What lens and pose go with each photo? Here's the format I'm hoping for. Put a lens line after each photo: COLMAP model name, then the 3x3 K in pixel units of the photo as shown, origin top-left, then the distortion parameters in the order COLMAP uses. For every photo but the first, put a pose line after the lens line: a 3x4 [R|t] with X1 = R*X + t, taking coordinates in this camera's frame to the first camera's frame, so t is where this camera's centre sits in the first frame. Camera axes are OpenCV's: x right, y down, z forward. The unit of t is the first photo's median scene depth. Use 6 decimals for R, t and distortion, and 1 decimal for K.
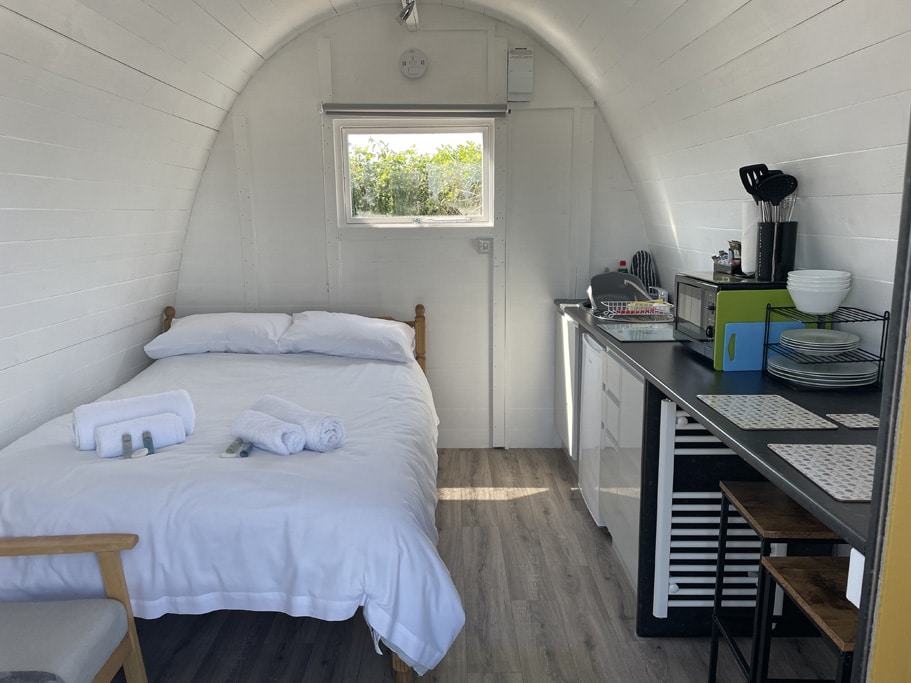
lens RADIAL K [[674.7, 0, 456.5], [0, 674.7, 330.9], [0, 0, 1]] dist [0.109271, -0.133422]
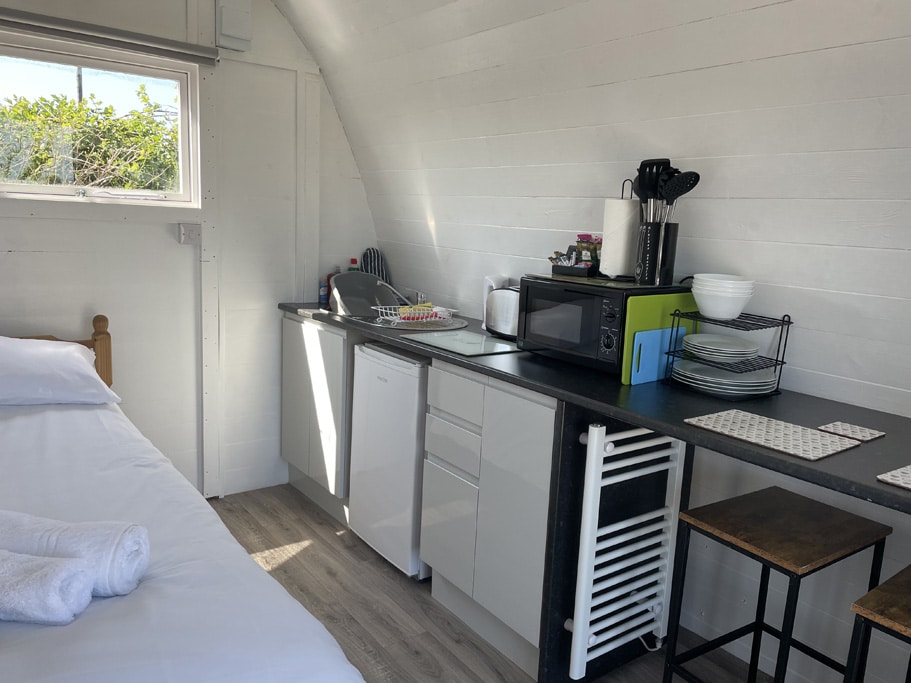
lens RADIAL K [[674.7, 0, 456.5], [0, 674.7, 330.9], [0, 0, 1]] dist [0.109271, -0.133422]
pose [[0.804192, -0.045374, 0.592635, -0.188761], [0.042216, 0.998924, 0.019194, -0.022682], [-0.592868, 0.009583, 0.805243, 0.237940]]
